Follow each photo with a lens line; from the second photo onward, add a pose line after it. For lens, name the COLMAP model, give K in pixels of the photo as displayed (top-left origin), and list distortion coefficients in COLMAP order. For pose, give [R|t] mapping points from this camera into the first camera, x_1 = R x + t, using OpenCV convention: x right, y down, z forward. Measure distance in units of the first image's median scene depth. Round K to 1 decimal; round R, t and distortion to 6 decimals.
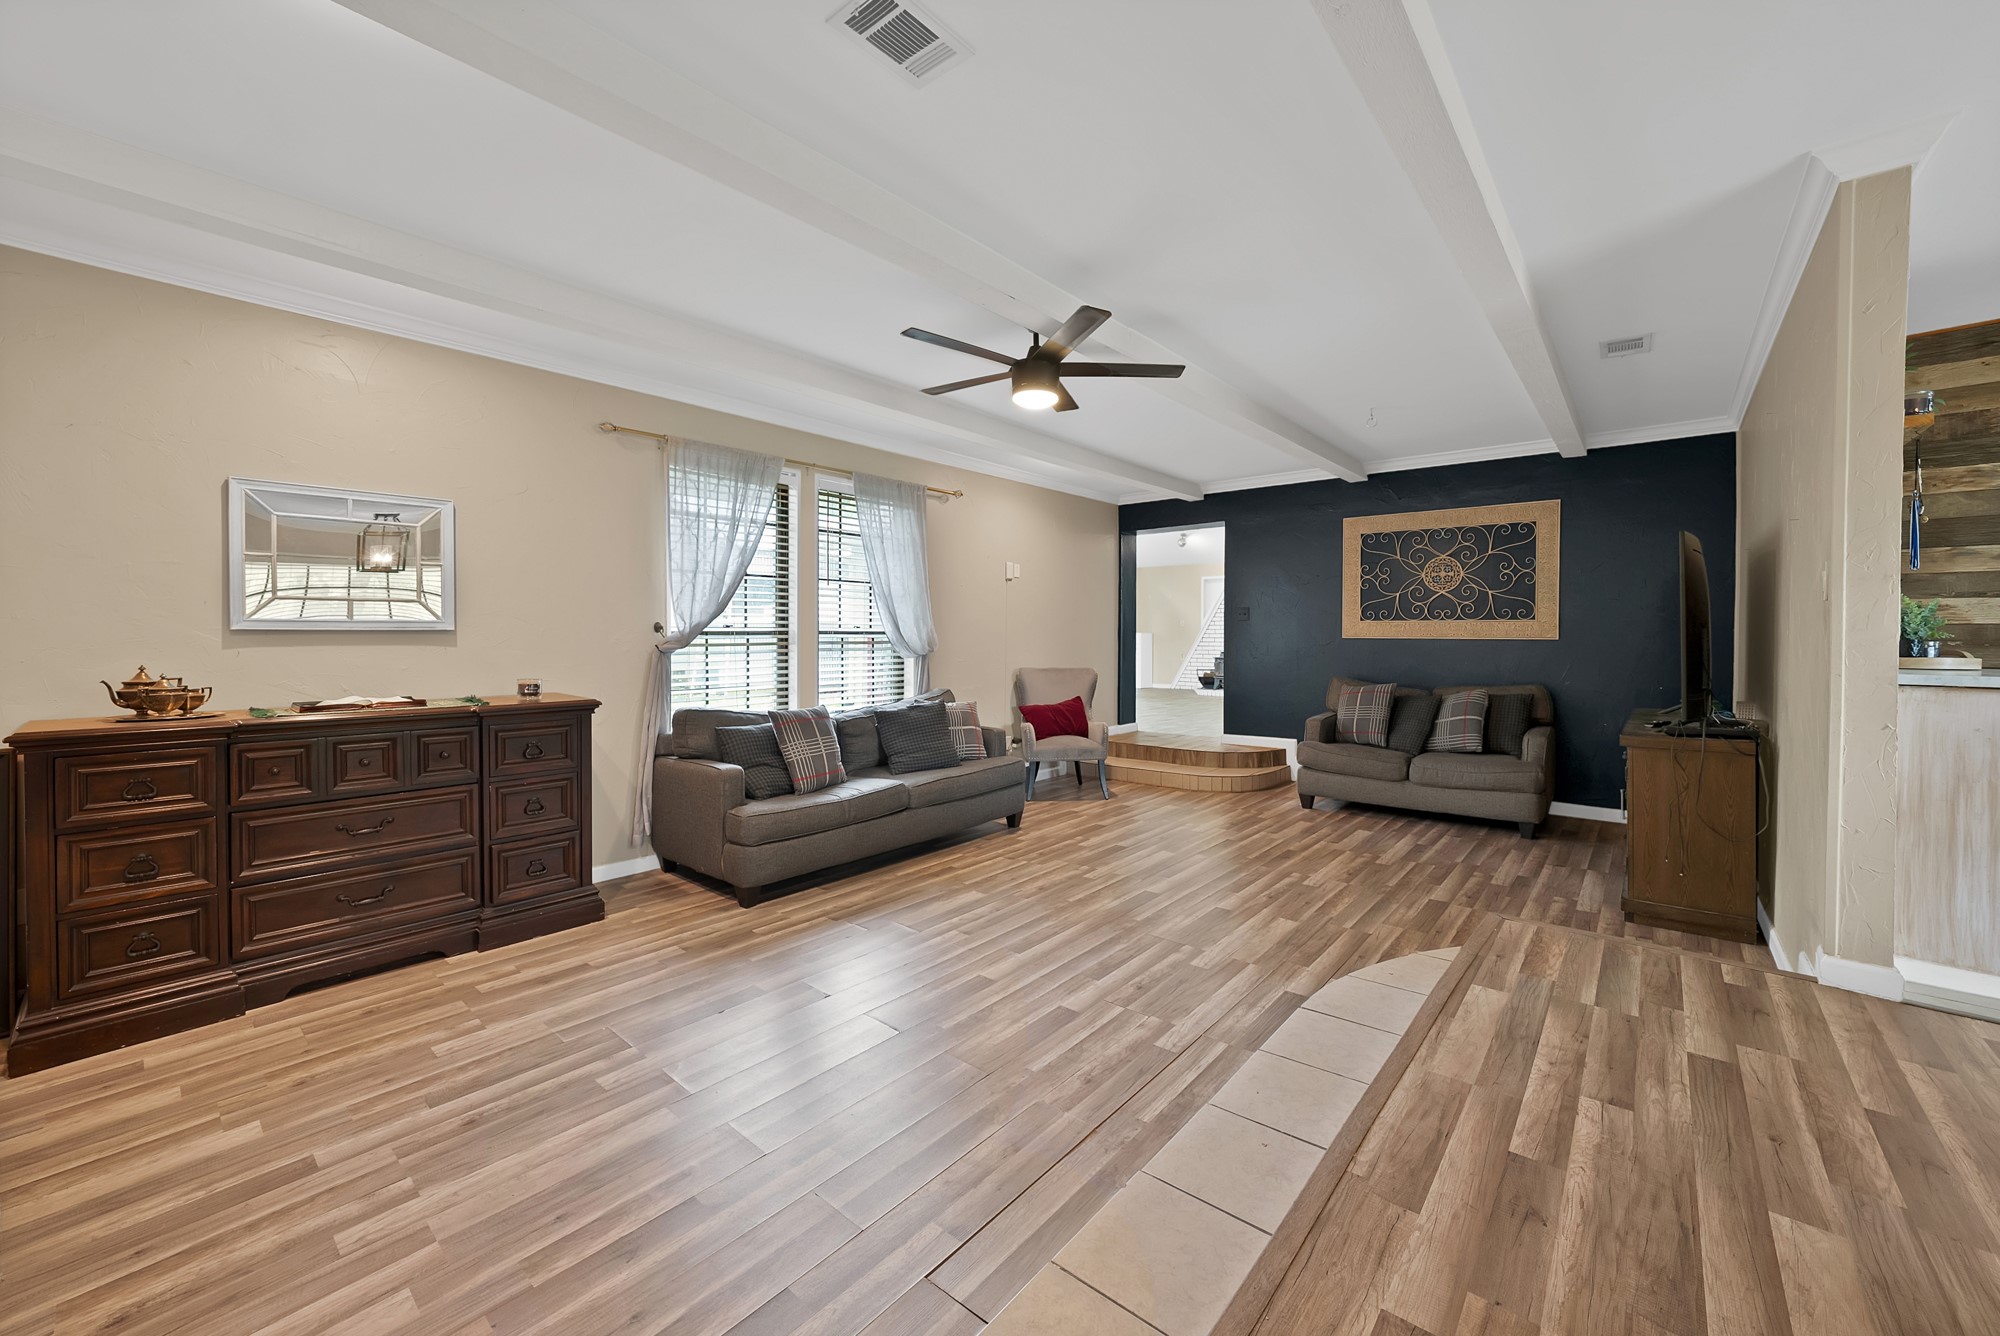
lens RADIAL K [[769.4, 0, 1003.2], [0, 769.4, 644.5], [0, 0, 1]] dist [-0.023216, 0.005561]
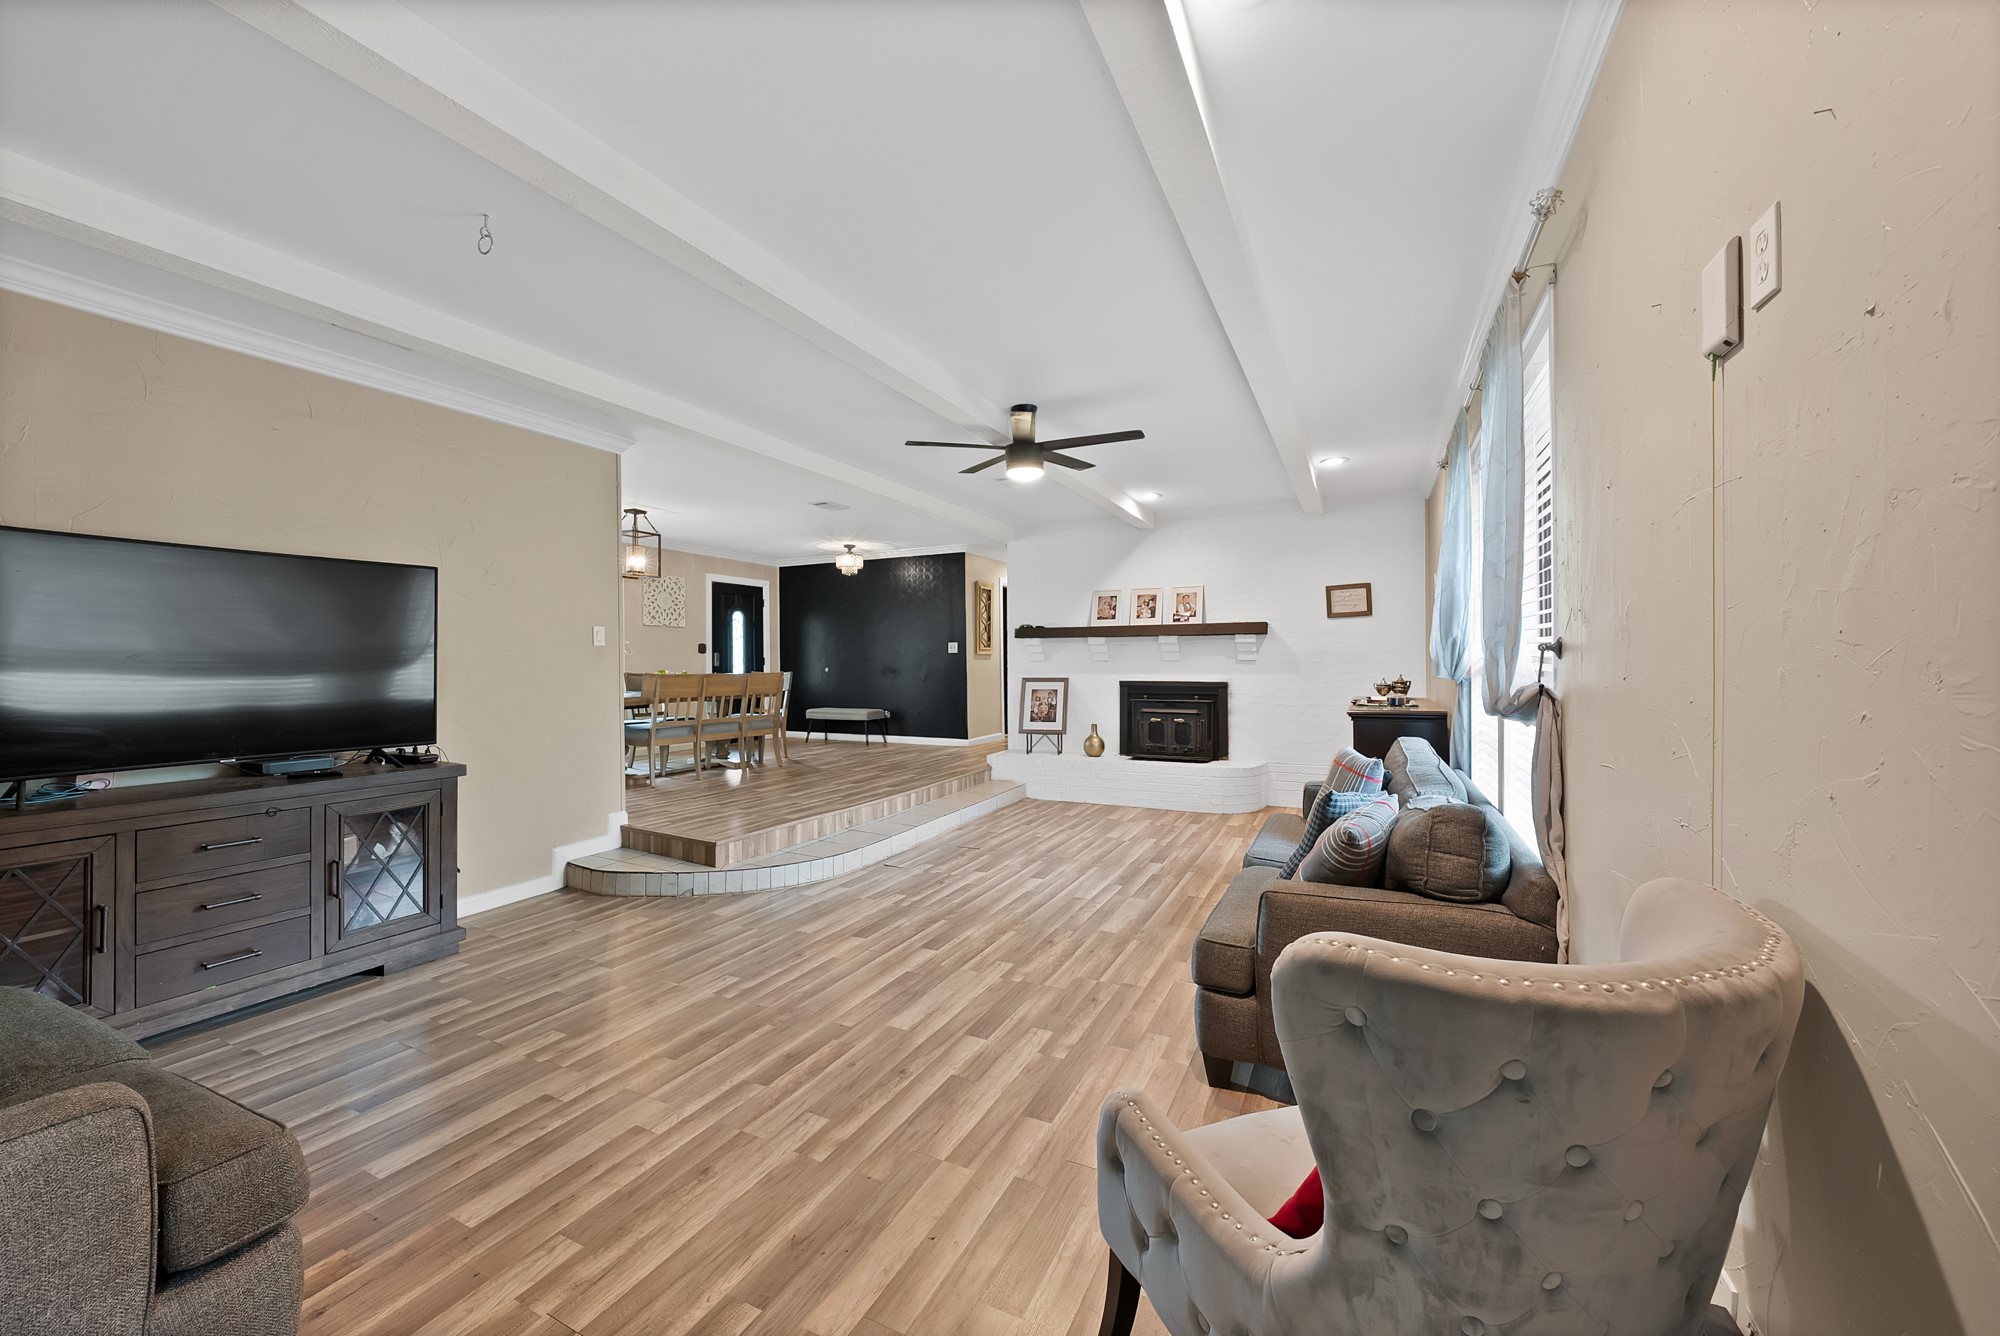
lens RADIAL K [[769.4, 0, 978.2], [0, 769.4, 663.2], [0, 0, 1]] dist [-0.023216, 0.005561]
pose [[-0.973642, 0.001794, -0.228073, 0.330780], [-0.002395, 0.999834, 0.018088, -0.026290], [0.228068, 0.018158, -0.973476, 1.814810]]
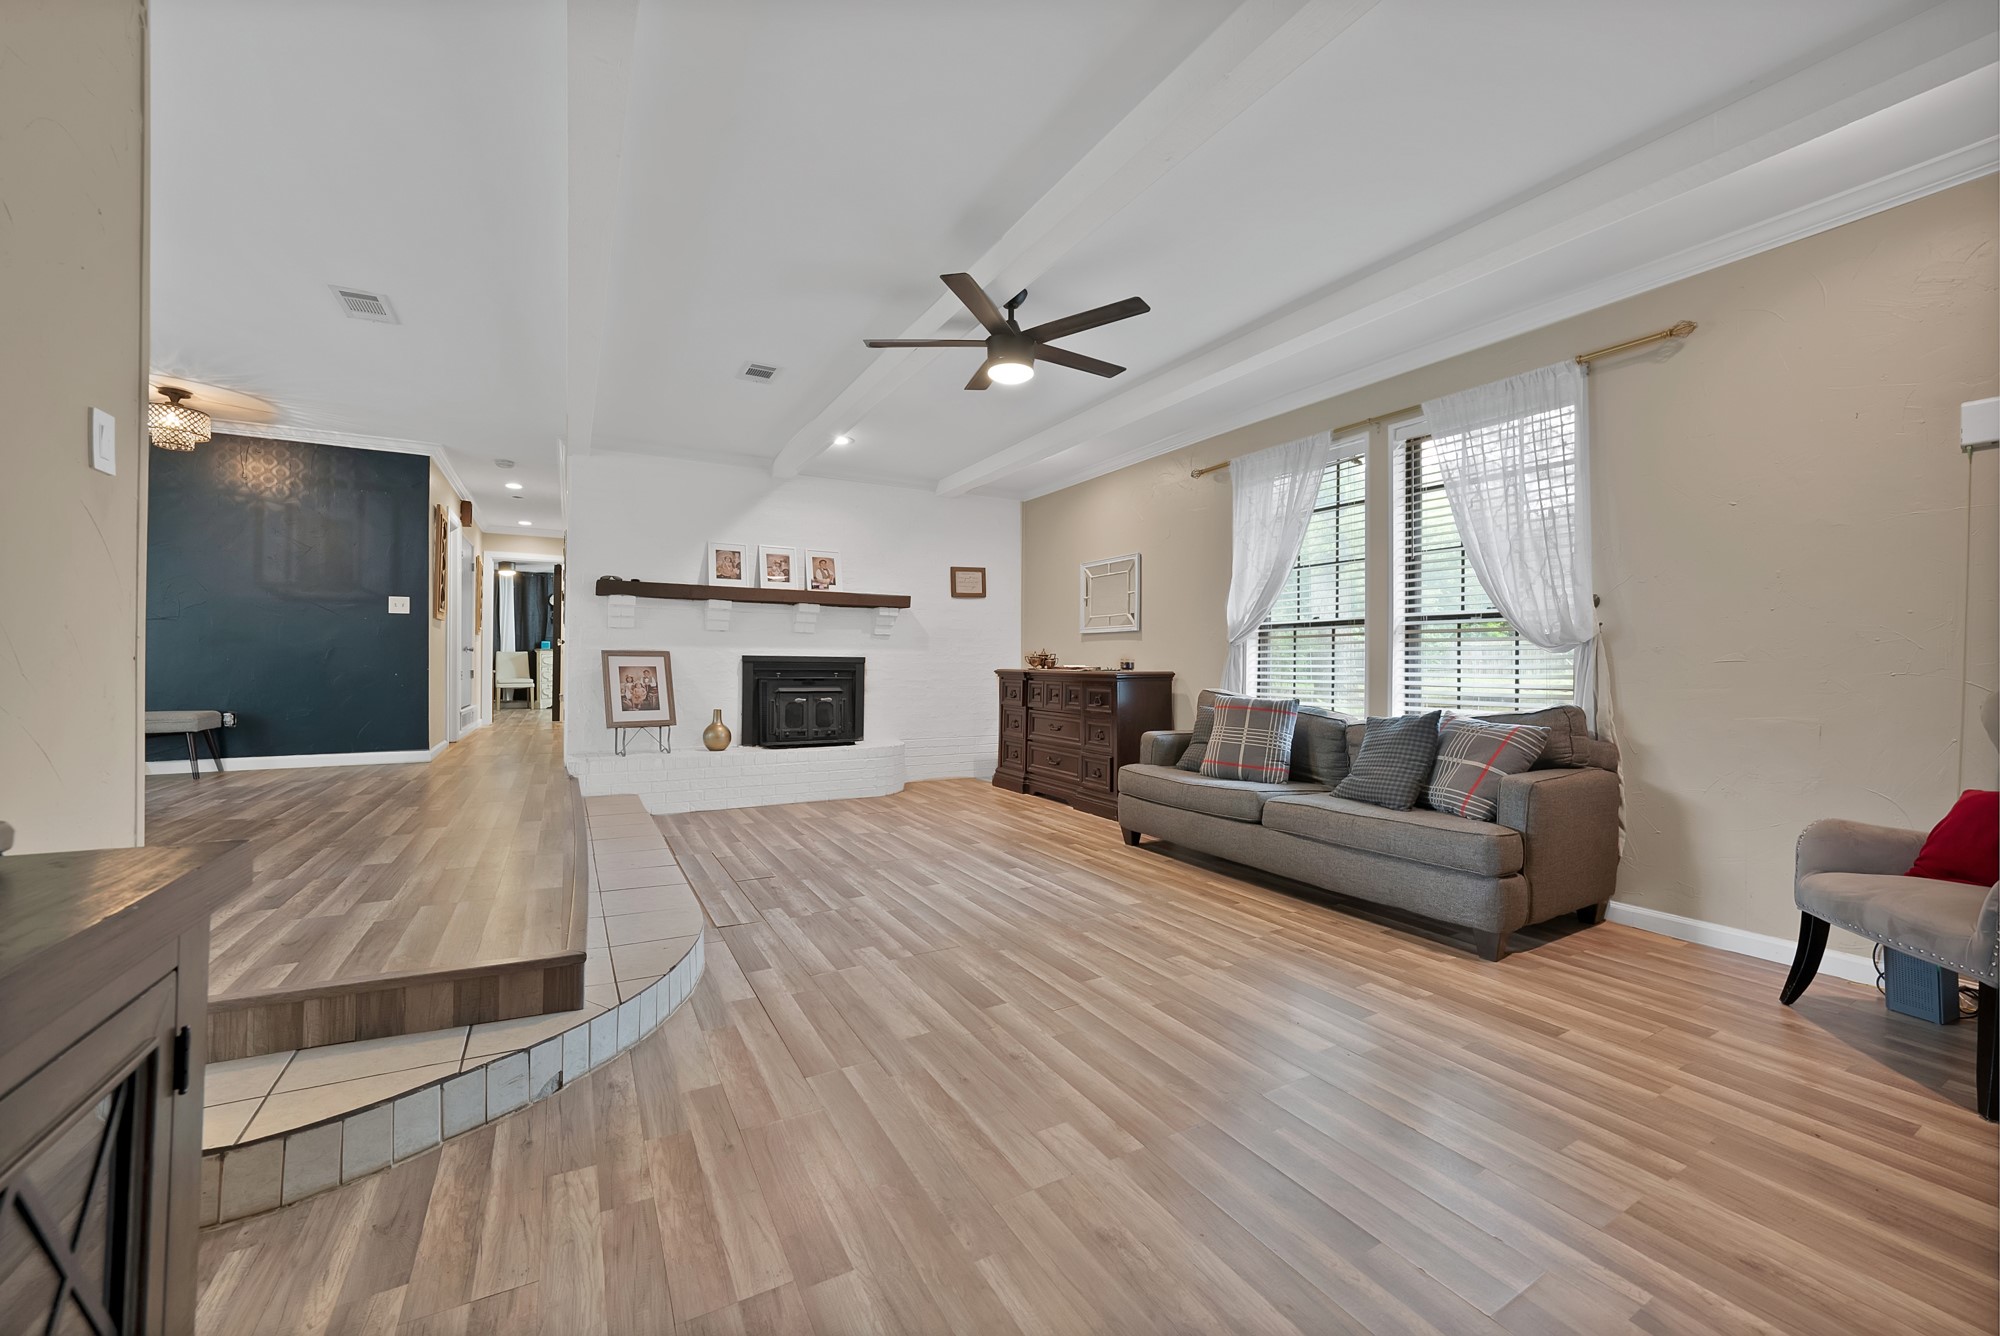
lens RADIAL K [[769.4, 0, 1004.1], [0, 769.4, 663.9], [0, 0, 1]] dist [-0.023216, 0.005561]
pose [[-0.342402, -0.007127, -0.939527, 0.812528], [-0.022589, 0.999745, 0.000649, 0.050980], [0.939282, 0.021445, -0.342475, 1.110823]]
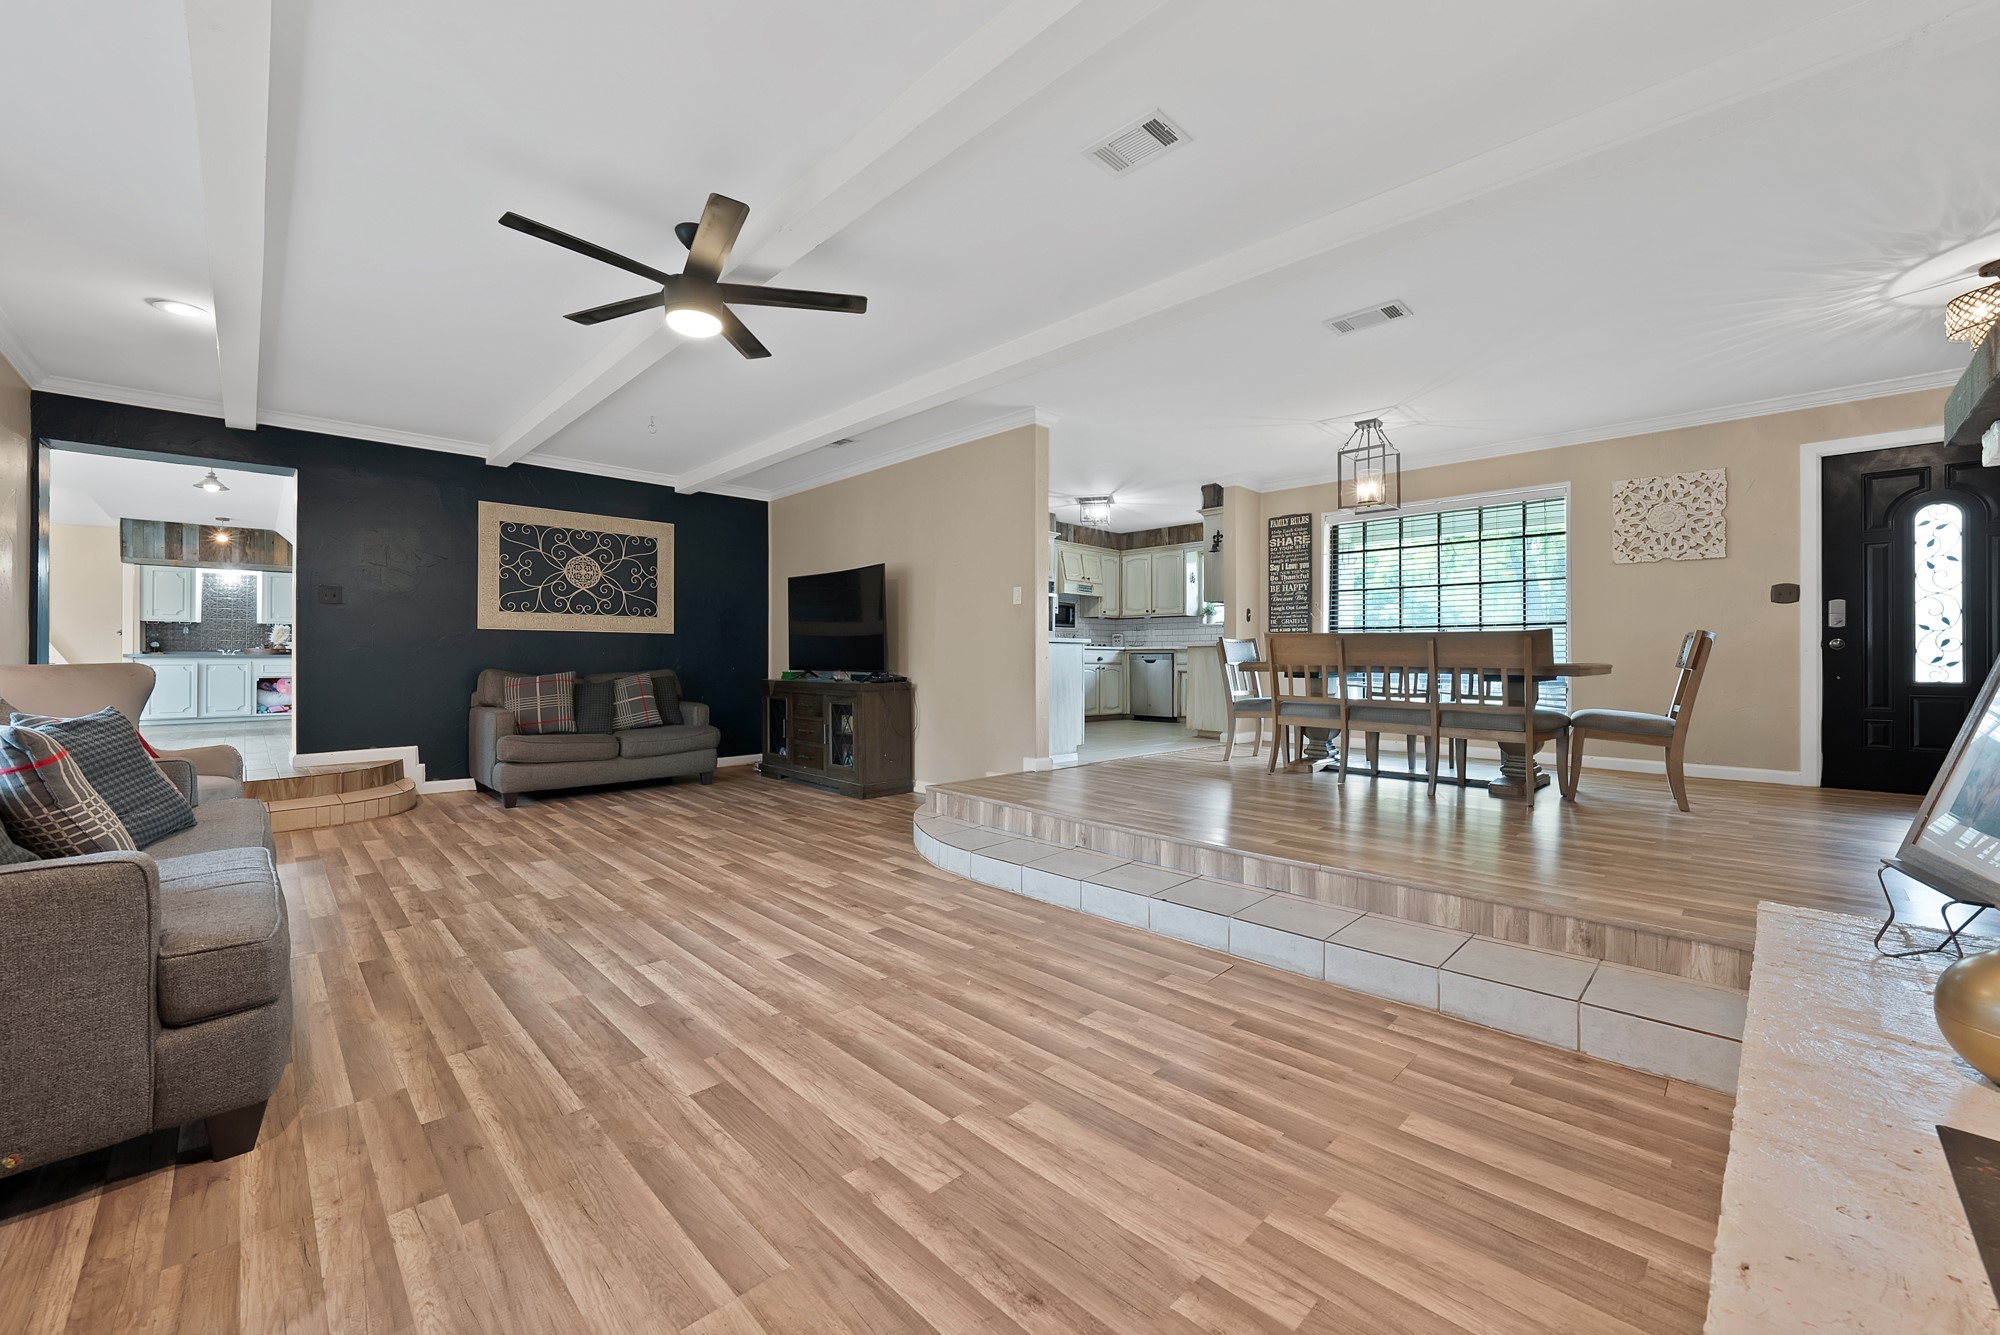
lens RADIAL K [[769.4, 0, 1012.1], [0, 769.4, 642.5], [0, 0, 1]] dist [-0.023216, 0.005561]
pose [[0.082255, 0.020647, 0.996397, -0.659332], [0.011611, 0.999698, -0.021674, 0.062699], [-0.996544, 0.013352, 0.081991, 0.474950]]
